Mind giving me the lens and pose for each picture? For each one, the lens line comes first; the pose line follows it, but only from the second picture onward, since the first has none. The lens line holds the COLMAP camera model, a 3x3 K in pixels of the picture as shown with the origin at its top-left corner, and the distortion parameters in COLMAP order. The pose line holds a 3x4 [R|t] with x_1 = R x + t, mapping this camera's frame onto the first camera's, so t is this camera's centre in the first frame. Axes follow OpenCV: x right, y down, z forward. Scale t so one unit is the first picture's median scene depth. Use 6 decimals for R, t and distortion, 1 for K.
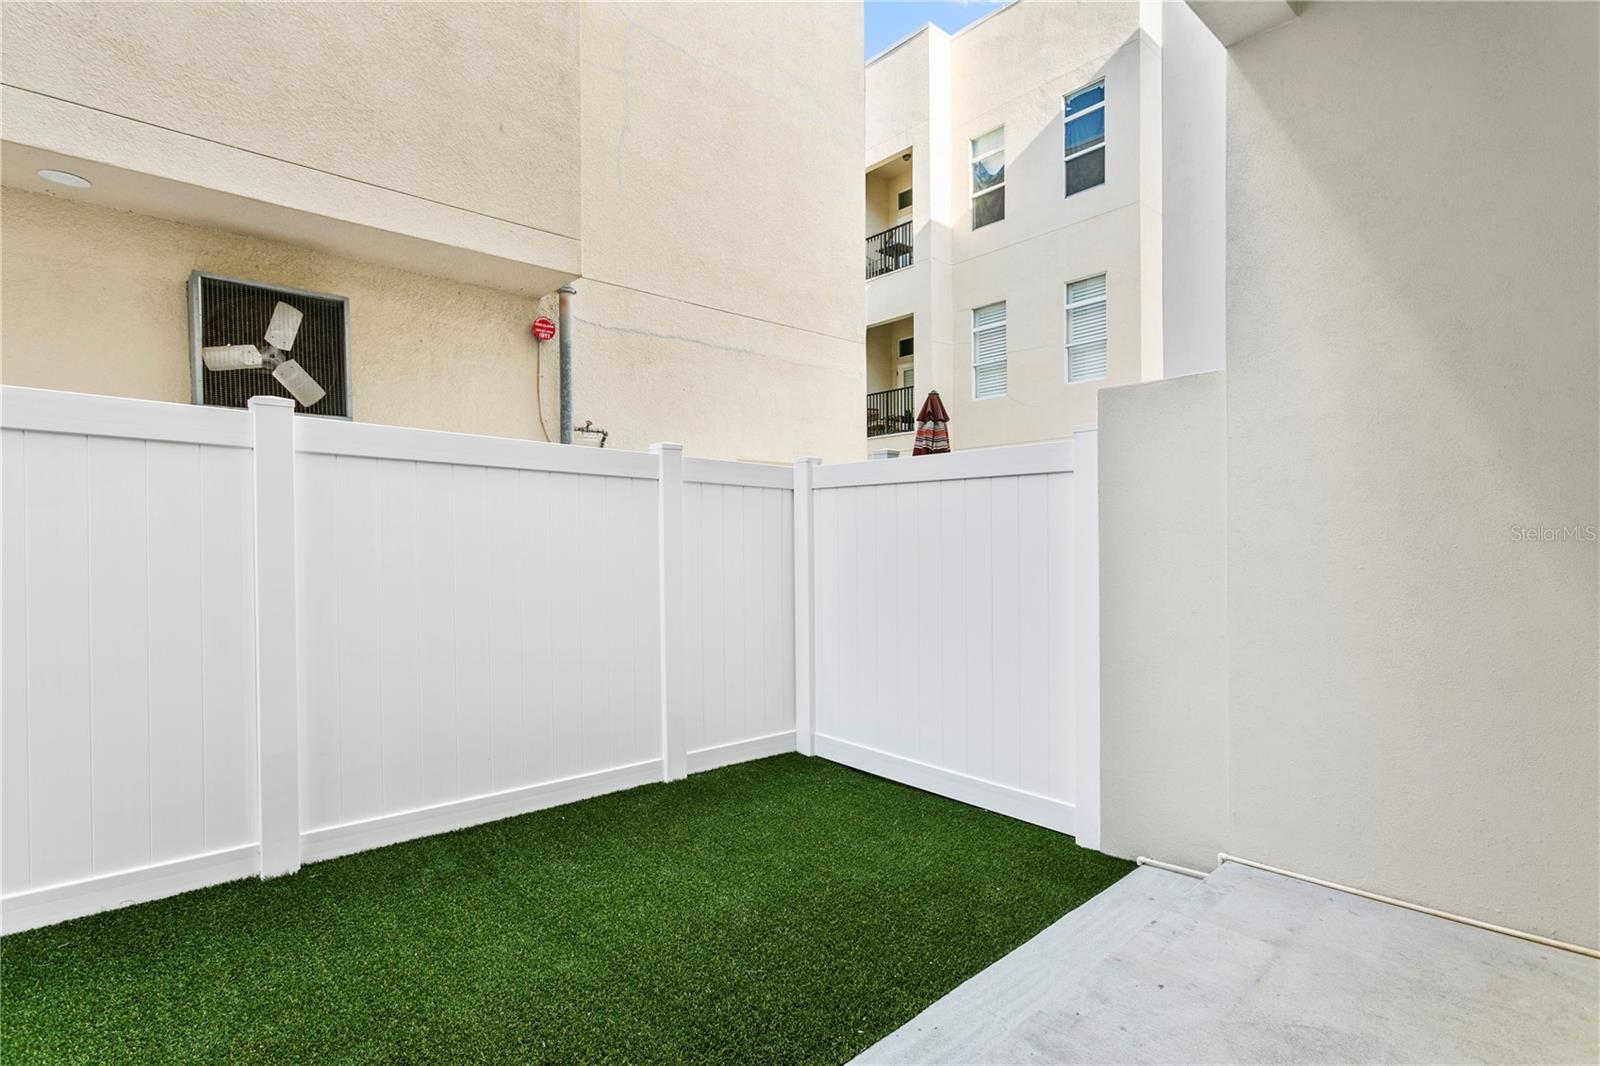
lens RADIAL K [[763.5, 0, 800.5], [0, 763.5, 540.4], [0, 0, 1]] dist [0.019631, 0.000546]
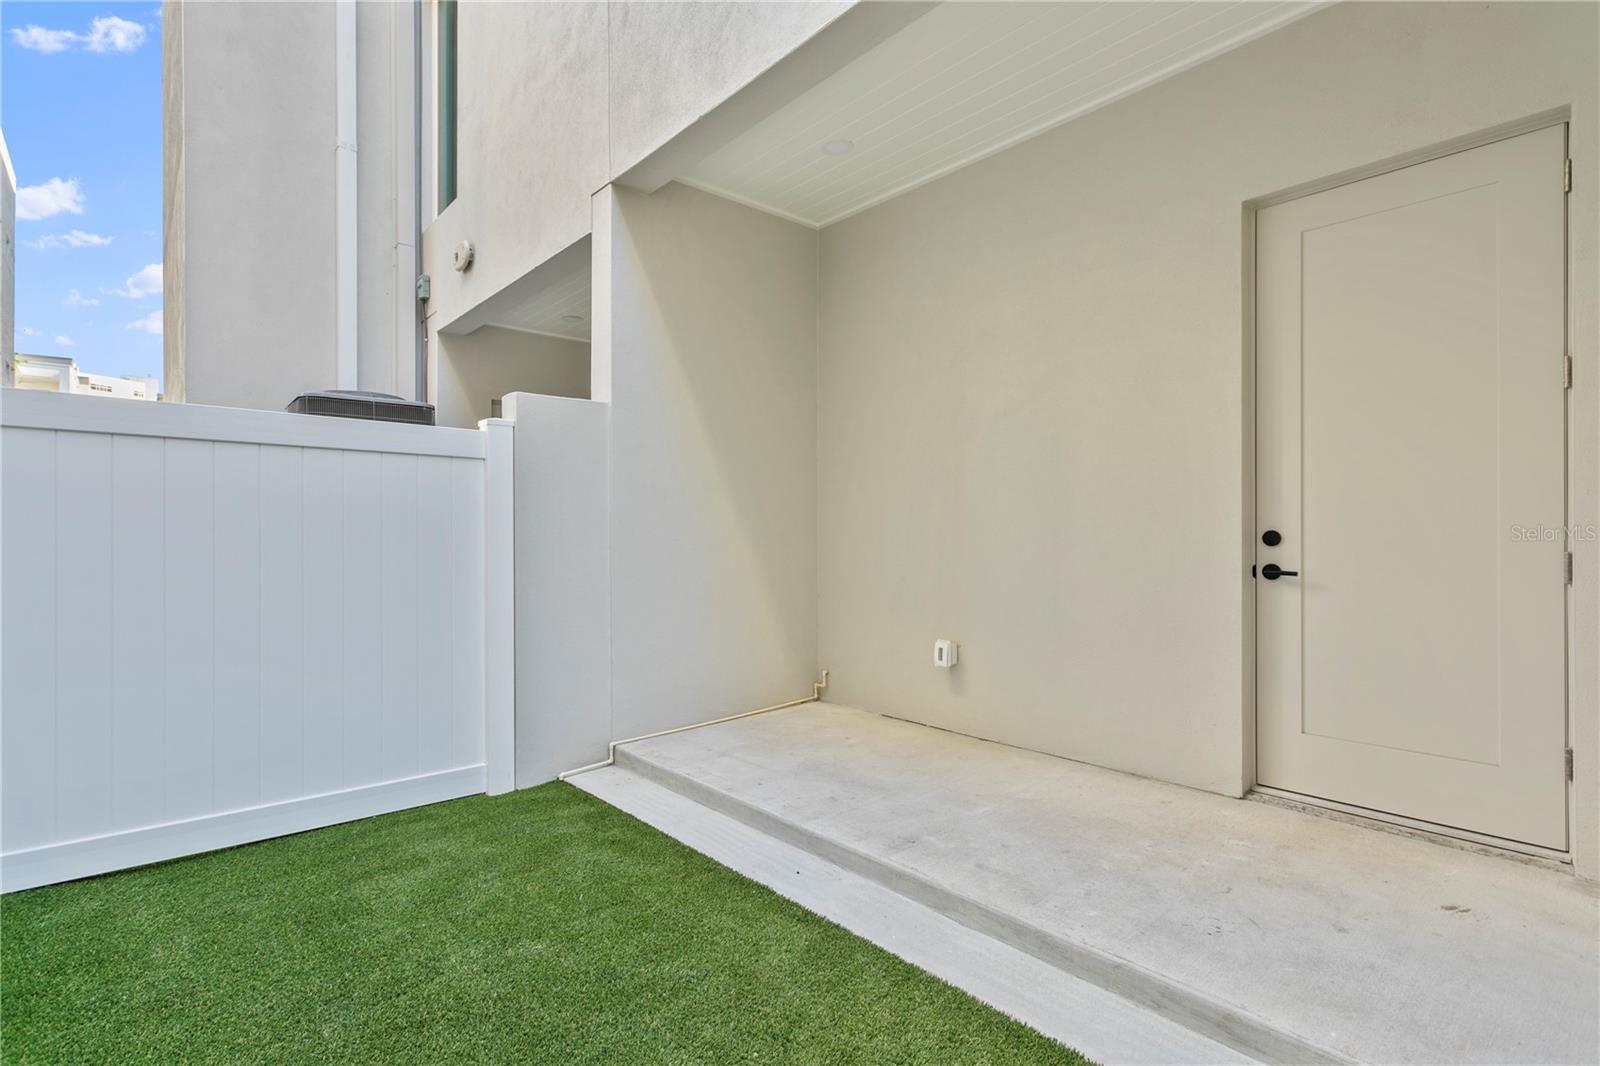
lens RADIAL K [[763.5, 0, 800.4], [0, 763.5, 533.3], [0, 0, 1]] dist [0.019631, 0.000546]
pose [[0.020128, 0.003426, 0.999792, -0.807492], [-0.003907, 0.999987, -0.003348, 0.021875], [-0.999790, -0.003839, 0.020141, 0.586193]]
